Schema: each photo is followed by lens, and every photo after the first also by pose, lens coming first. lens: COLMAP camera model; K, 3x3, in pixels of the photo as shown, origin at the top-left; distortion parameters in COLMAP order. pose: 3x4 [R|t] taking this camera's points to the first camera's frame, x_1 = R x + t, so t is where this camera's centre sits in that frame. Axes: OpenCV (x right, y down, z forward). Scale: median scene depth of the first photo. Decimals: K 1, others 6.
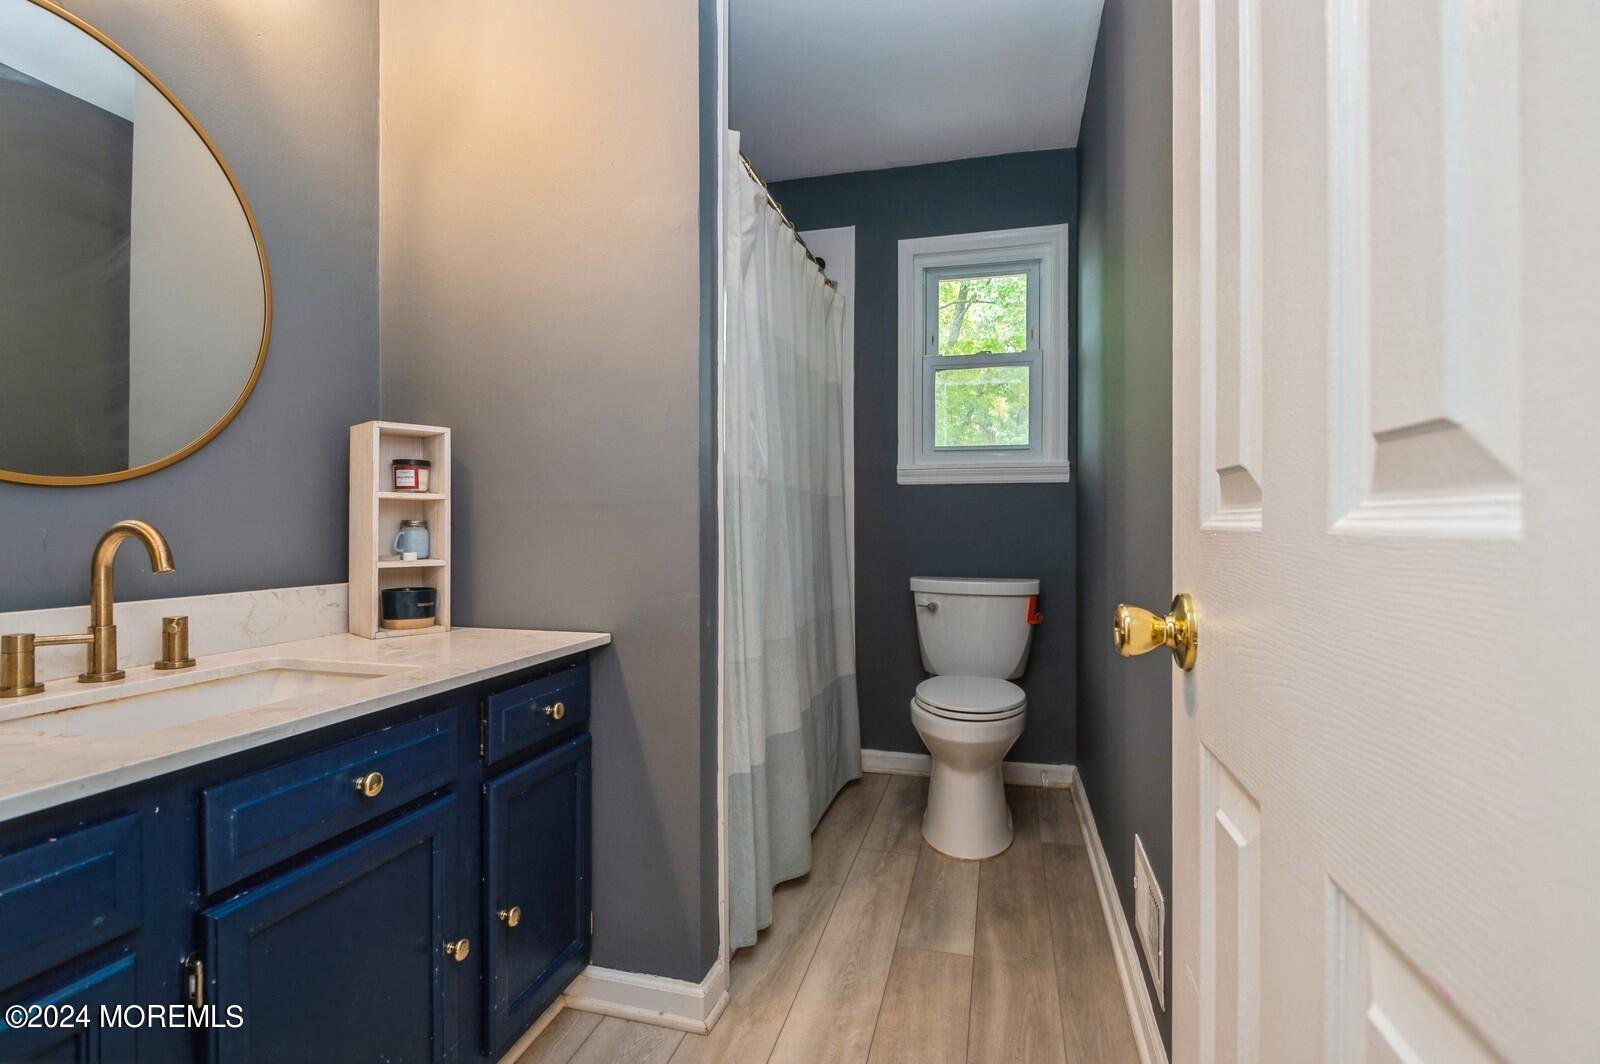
lens RADIAL K [[771.4, 0, 799.5], [0, 771.4, 522.8], [0, 0, 1]] dist [0.000748, -0.008056]
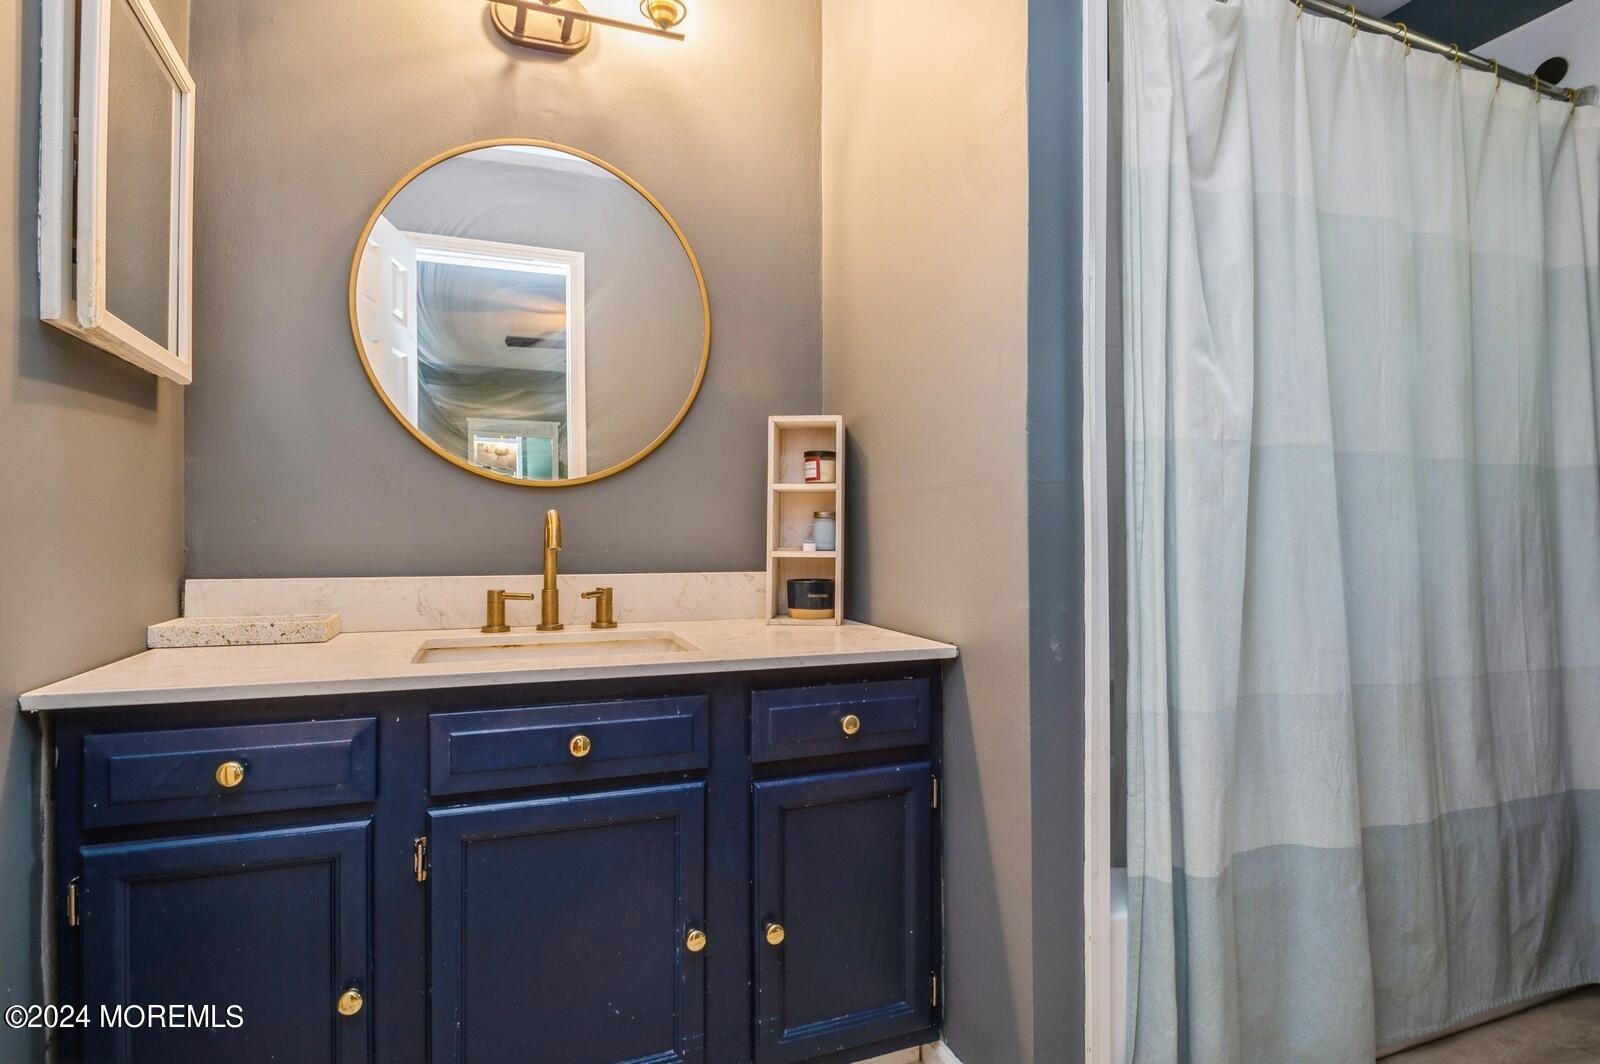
lens RADIAL K [[819.7, 0, 797.0], [0, 819.7, 526.9], [0, 0, 1]] dist [-0.011073, -0.001377]
pose [[0.585840, -0.004974, -0.810411, 0.359467], [-0.000491, 0.999979, -0.006493, 0.024478], [0.810427, 0.004202, 0.585825, 0.362539]]
